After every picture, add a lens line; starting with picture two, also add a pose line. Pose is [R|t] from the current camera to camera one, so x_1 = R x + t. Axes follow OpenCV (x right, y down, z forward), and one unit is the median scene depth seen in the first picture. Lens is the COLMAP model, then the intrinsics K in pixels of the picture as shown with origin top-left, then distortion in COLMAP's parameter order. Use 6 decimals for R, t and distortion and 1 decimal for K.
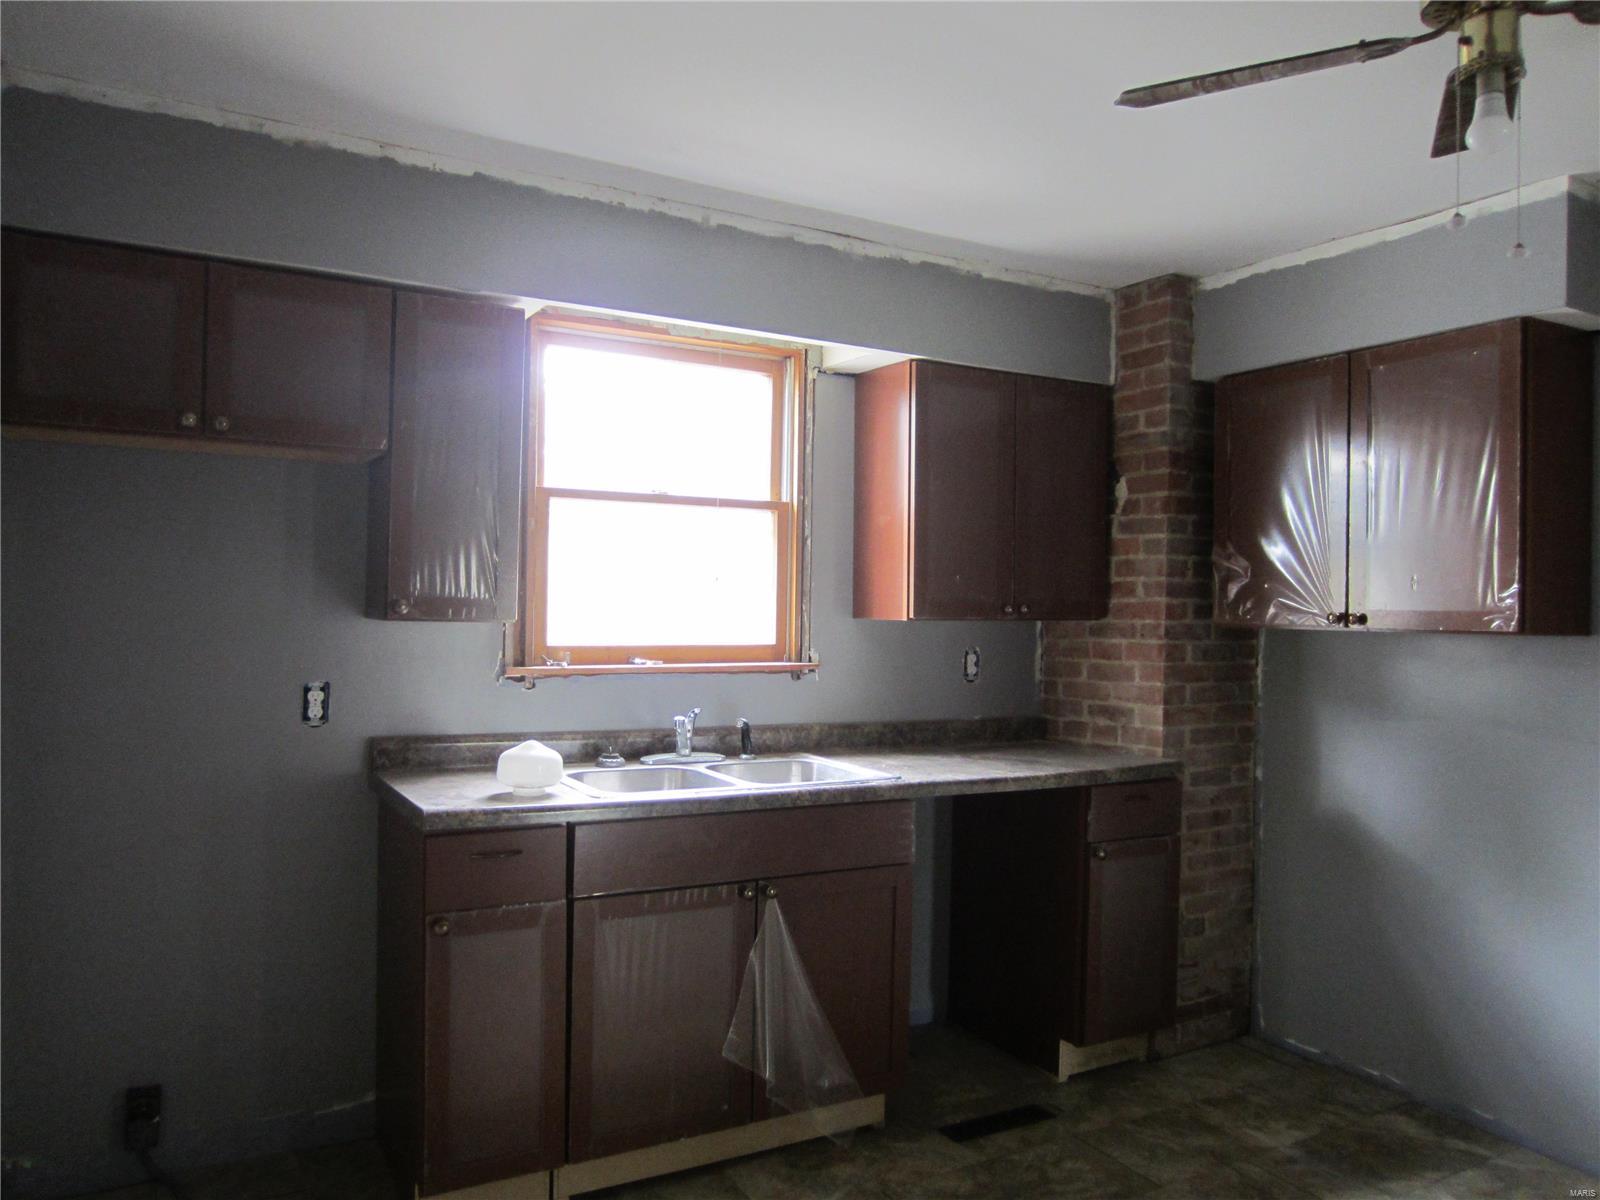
lens RADIAL K [[1124.8, 0, 794.6], [0, 1124.8, 608.4], [0, 0, 1]] dist [-0.025579, 0.000369]
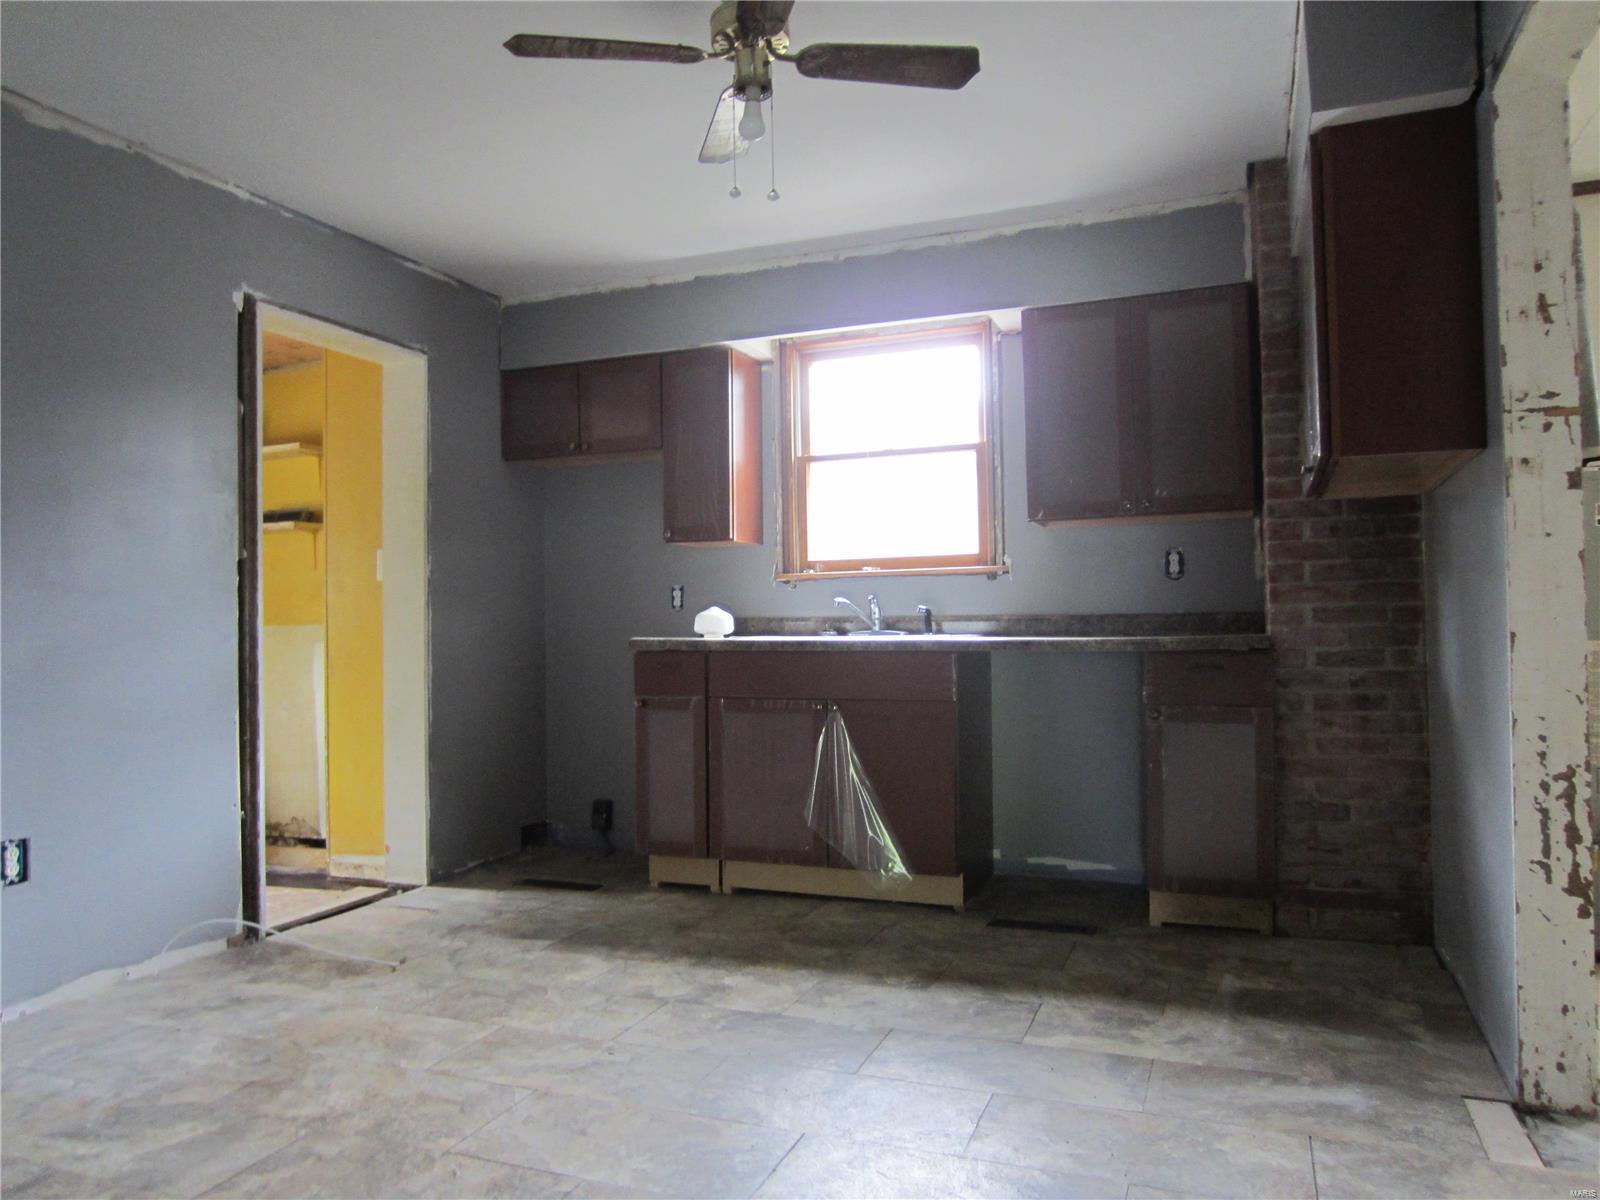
lens RADIAL K [[1124.8, 0, 794.6], [0, 1124.8, 608.4], [0, 0, 1]] dist [-0.025579, 0.000369]
pose [[0.634728, -0.041568, -0.771617, 0.893703], [0.024358, 0.999132, -0.033788, 0.142022], [0.772352, 0.002651, 0.635189, 0.026065]]
